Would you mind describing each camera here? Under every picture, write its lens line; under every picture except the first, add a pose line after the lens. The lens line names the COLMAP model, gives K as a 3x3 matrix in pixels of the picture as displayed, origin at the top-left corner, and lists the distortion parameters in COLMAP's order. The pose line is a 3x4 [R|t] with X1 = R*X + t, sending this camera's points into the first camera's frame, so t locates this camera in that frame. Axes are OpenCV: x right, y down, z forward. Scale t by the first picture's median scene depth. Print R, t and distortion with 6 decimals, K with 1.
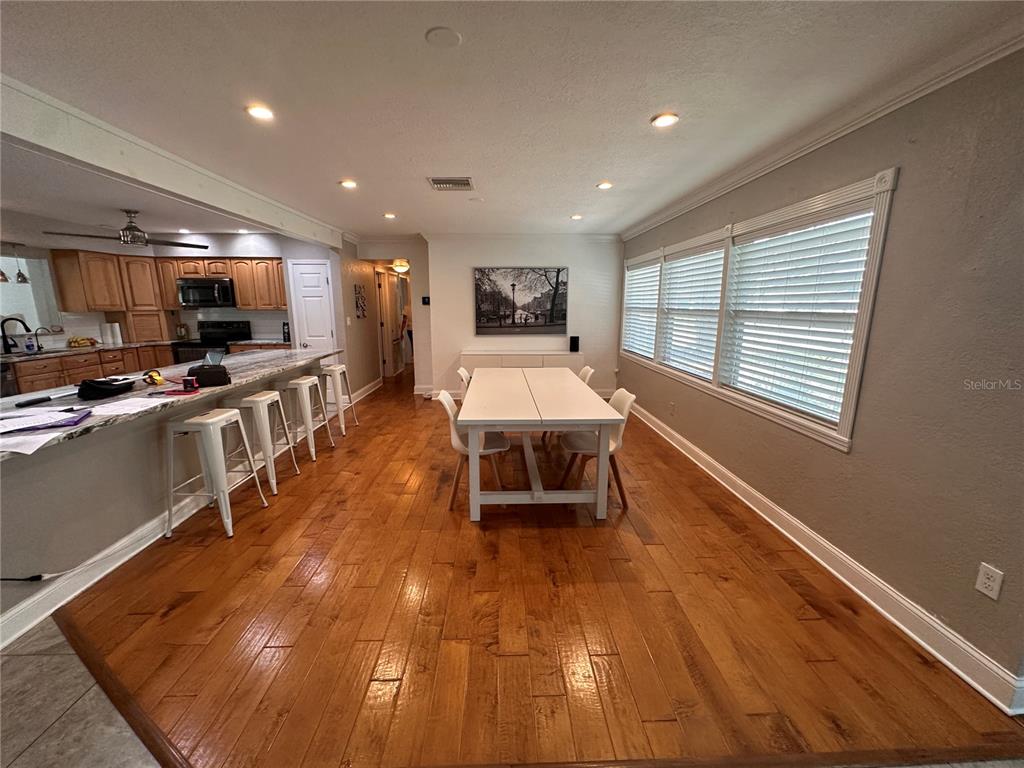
lens RADIAL K [[411.6, 0, 509.0], [0, 411.6, 379.6], [0, 0, 1]] dist [0.001348, -0.000147]
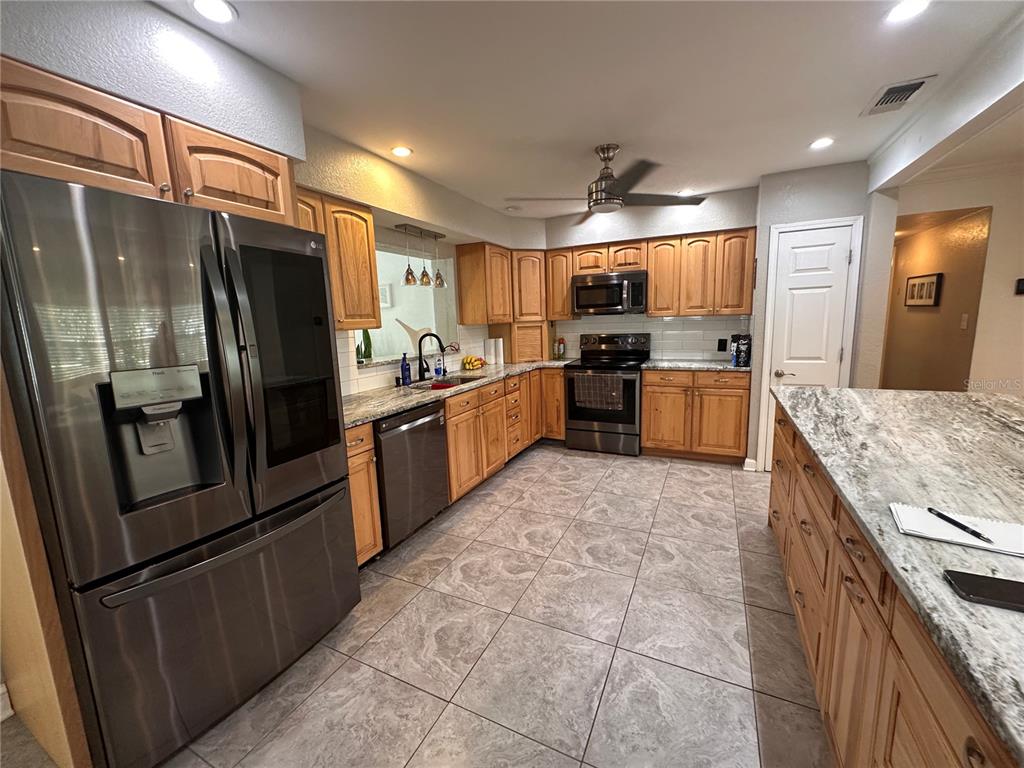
lens RADIAL K [[411.6, 0, 517.0], [0, 411.6, 383.3], [0, 0, 1]] dist [0.001348, -0.000147]
pose [[0.889996, 0.040770, -0.454142, -0.566890], [-0.049032, 0.998777, -0.006425, -0.048429], [0.453324, 0.027986, 0.890906, 0.321148]]
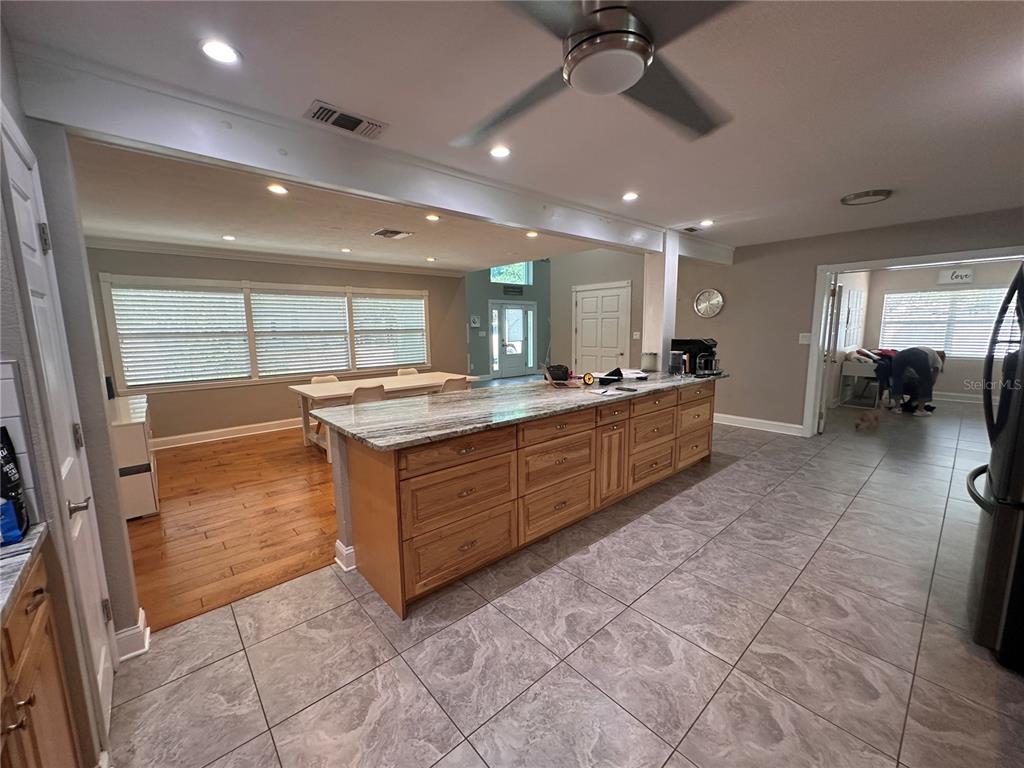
lens RADIAL K [[411.6, 0, 514.2], [0, 411.6, 383.6], [0, 0, 1]] dist [0.001348, -0.000147]
pose [[-0.643285, -0.097073, 0.759448, -0.819622], [0.154167, 0.955189, 0.252679, -0.168618], [-0.749945, 0.279626, -0.599493, 0.938327]]
